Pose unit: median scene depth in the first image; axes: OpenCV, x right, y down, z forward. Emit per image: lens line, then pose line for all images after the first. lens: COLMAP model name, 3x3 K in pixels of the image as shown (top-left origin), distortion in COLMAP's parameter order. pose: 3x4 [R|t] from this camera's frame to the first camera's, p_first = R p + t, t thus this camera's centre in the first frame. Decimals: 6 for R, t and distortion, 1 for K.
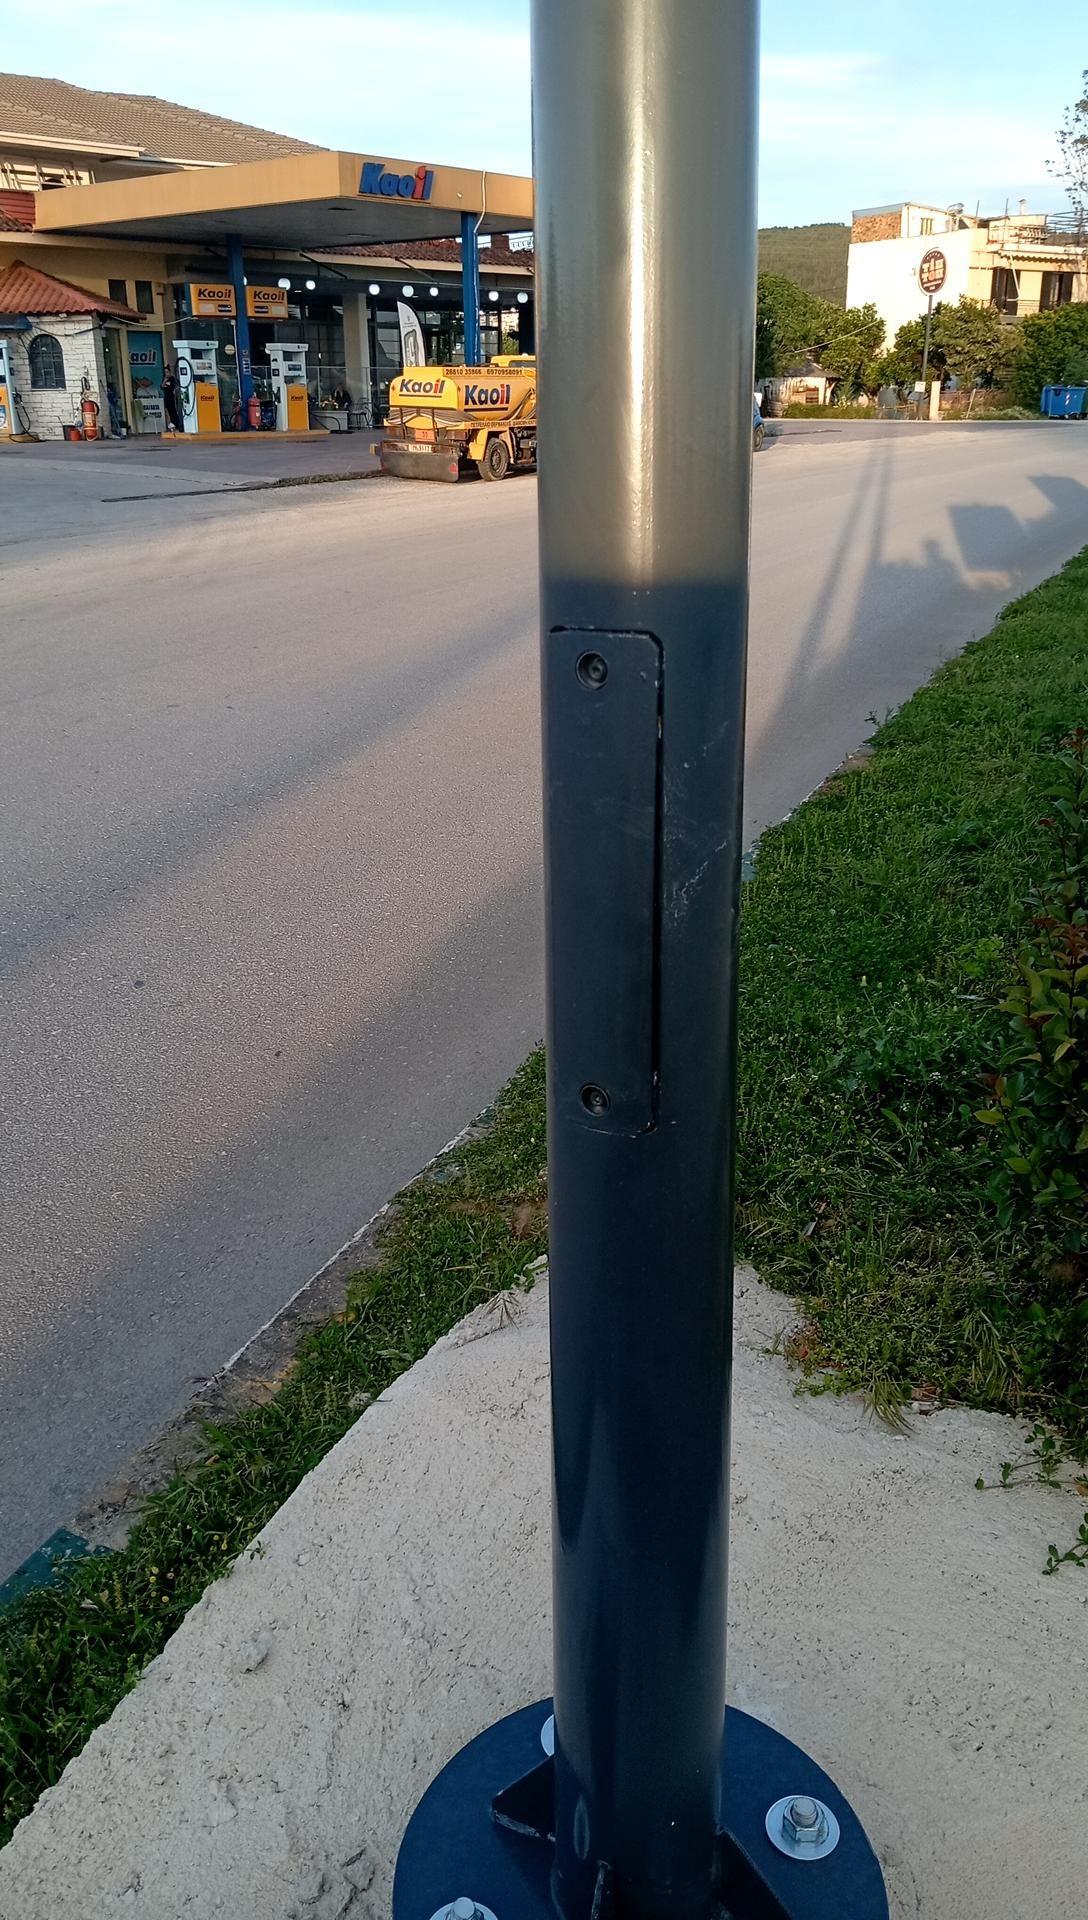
lens RADIAL K [[1499.3, 0, 544.0], [0, 1499.3, 960.0], [0, 0, 1]] dist [0.097114, -0.203801]
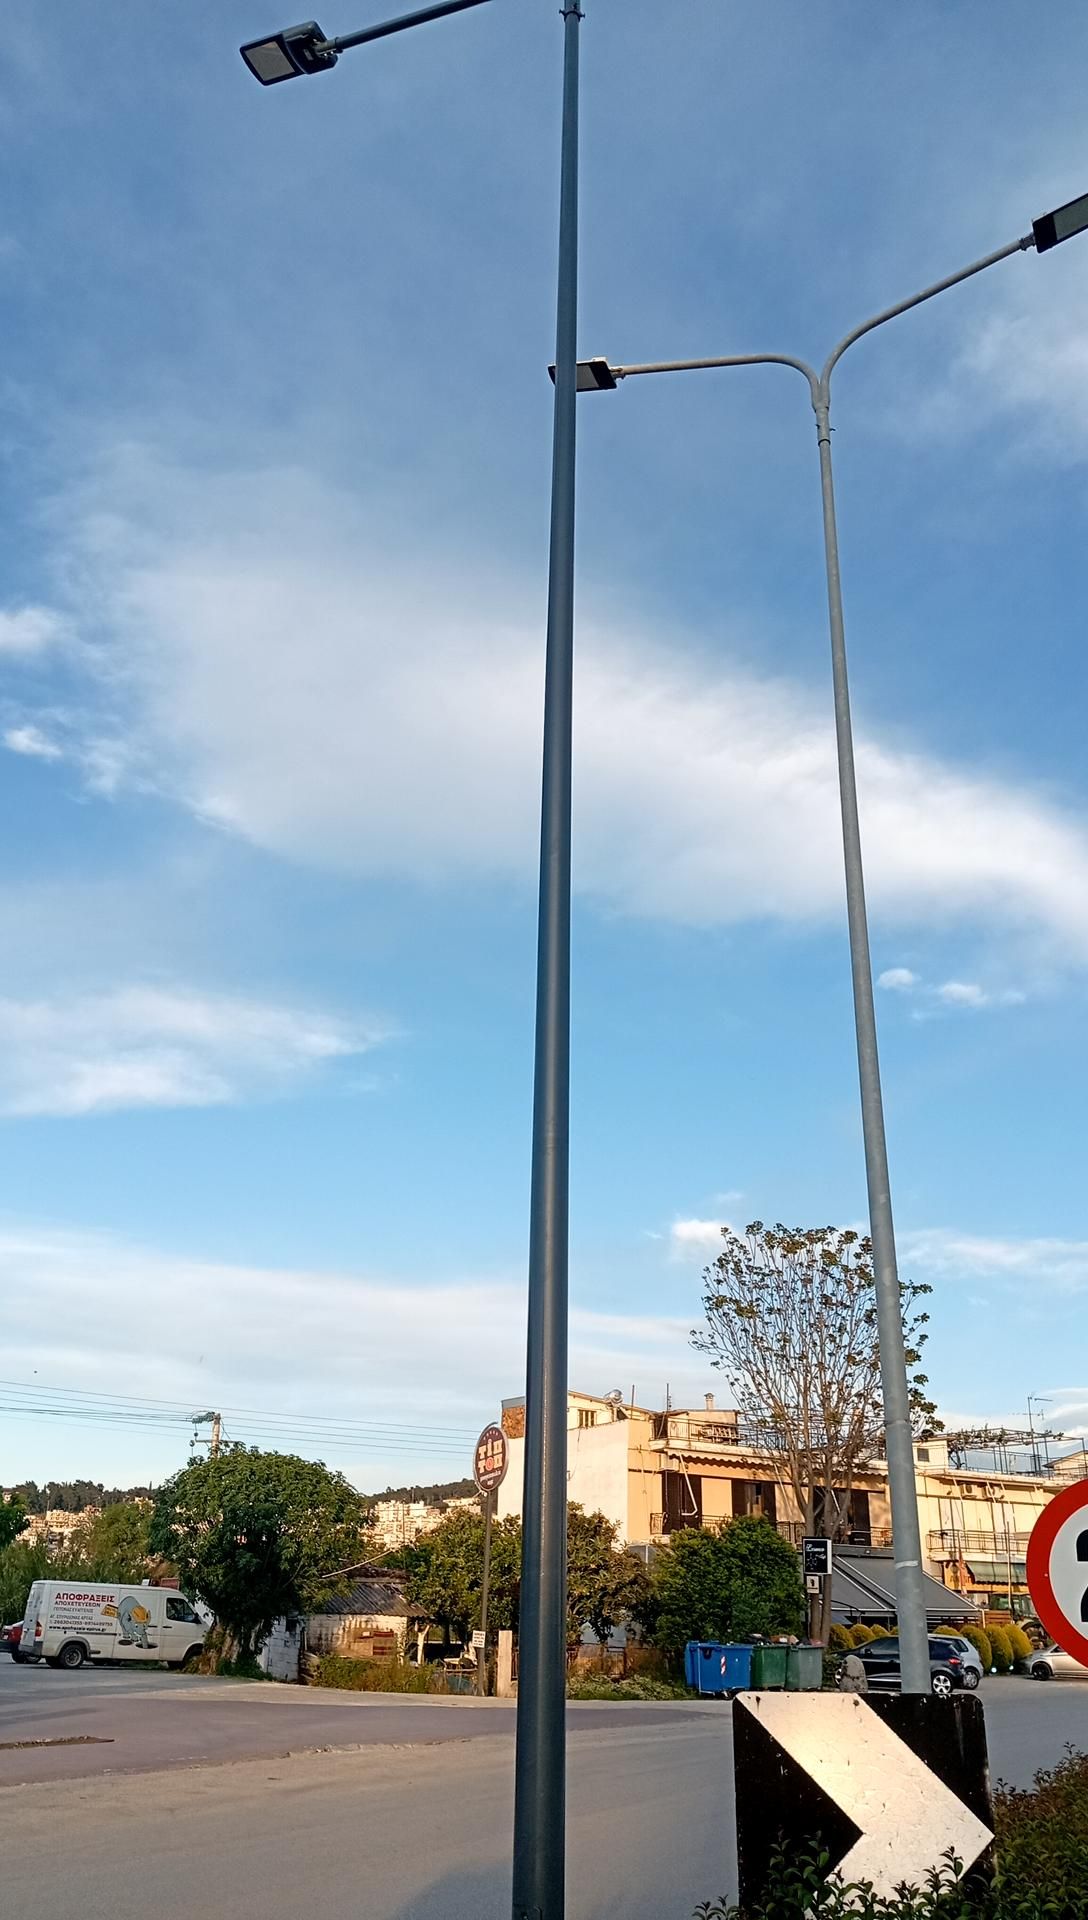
lens RADIAL K [[1494.7, 0, 544.5], [0, 1494.7, 937.2], [0, 0, 1]] dist [0.079920, -0.202929]
pose [[0.996920, 0.055331, 0.055585, 0.384585], [0.000159, 0.707300, -0.706914, -0.248014], [-0.078429, 0.704745, 0.705112, 0.618784]]
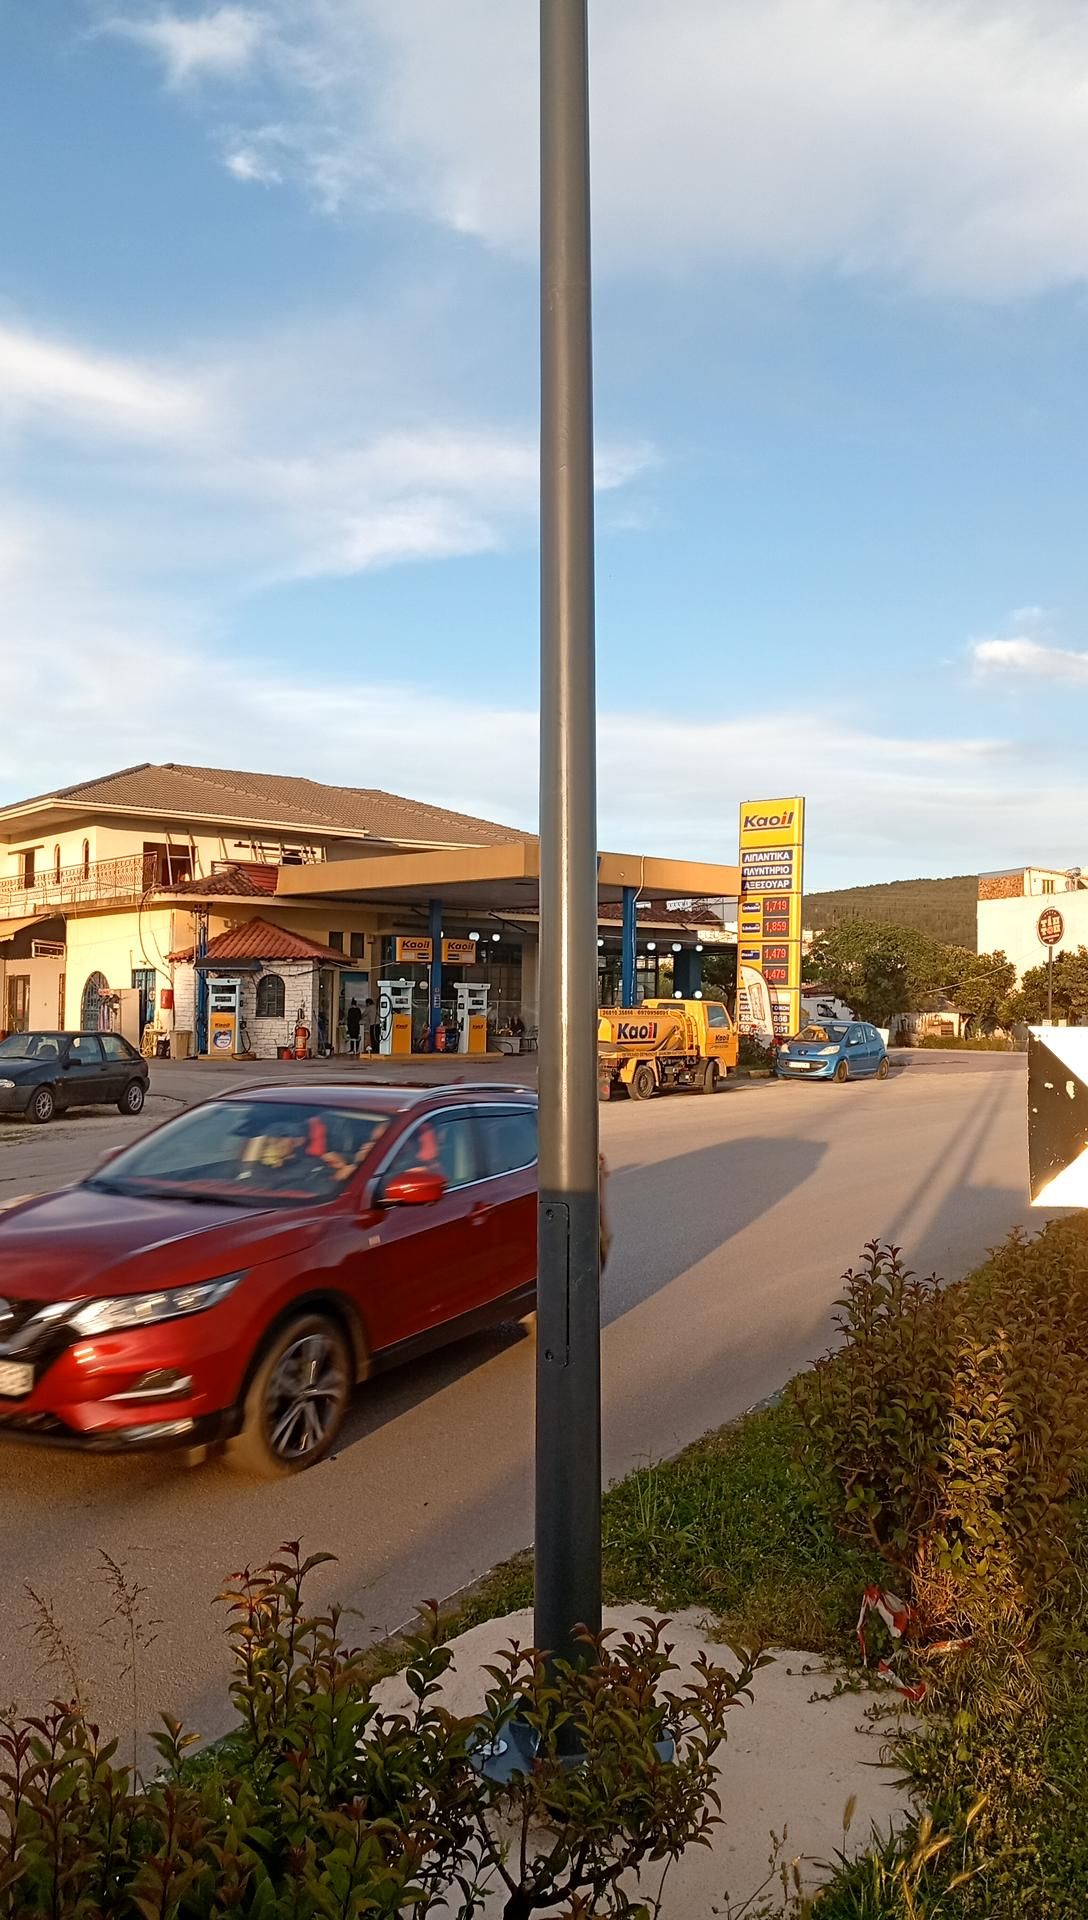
lens RADIAL K [[1494.7, 0, 544.5], [0, 1494.7, 937.2], [0, 0, 1]] dist [0.079920, -0.202929]
pose [[0.994083, 0.009555, -0.108202, 0.011046], [-0.051939, 0.916682, -0.396228, 0.016784], [0.095401, 0.399503, 0.911754, -0.066140]]
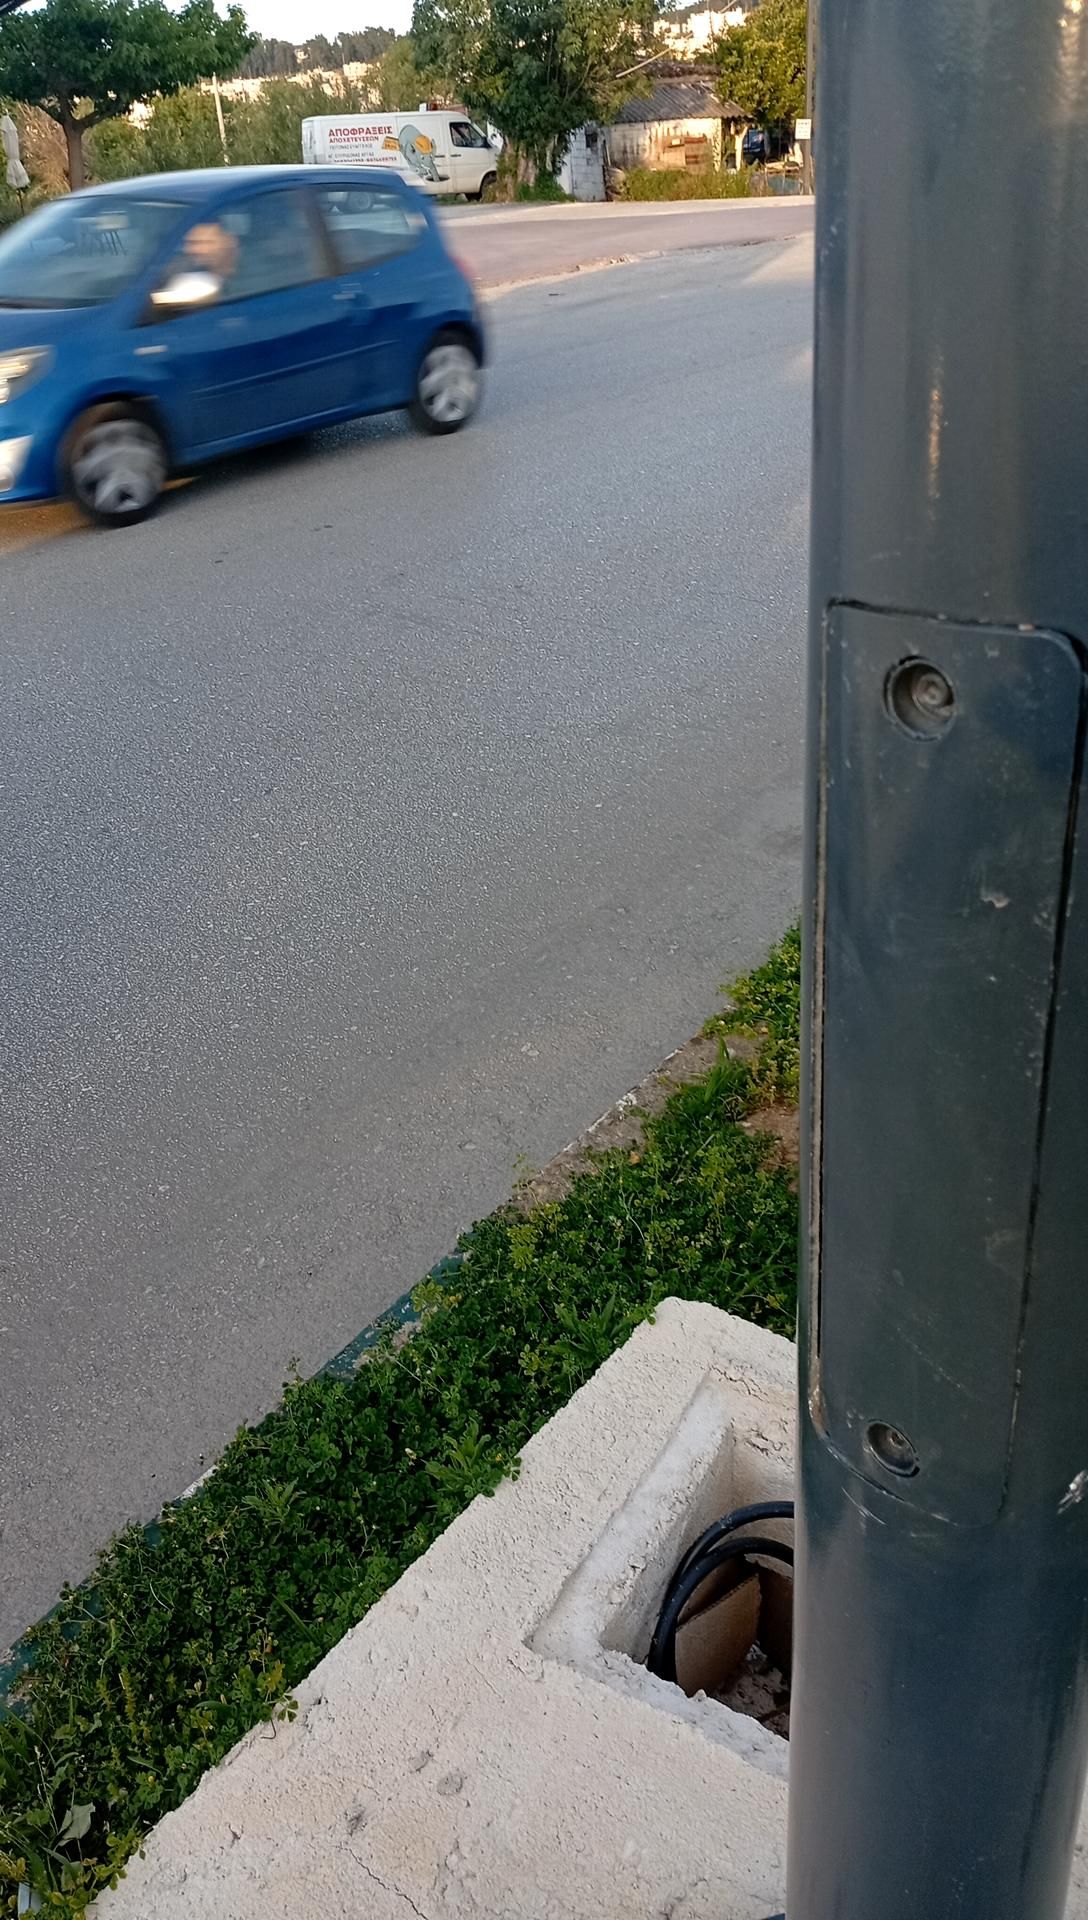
lens RADIAL K [[1520.5, 0, 567.2], [0, 1520.5, 958.2], [0, 0, 1]] dist [-0.030896, -0.000081]
pose [[0.992680, -0.001435, -0.120766, 0.392435], [0.017515, 0.991069, 0.132197, -0.277603], [0.119498, -0.133345, 0.983839, 0.747748]]
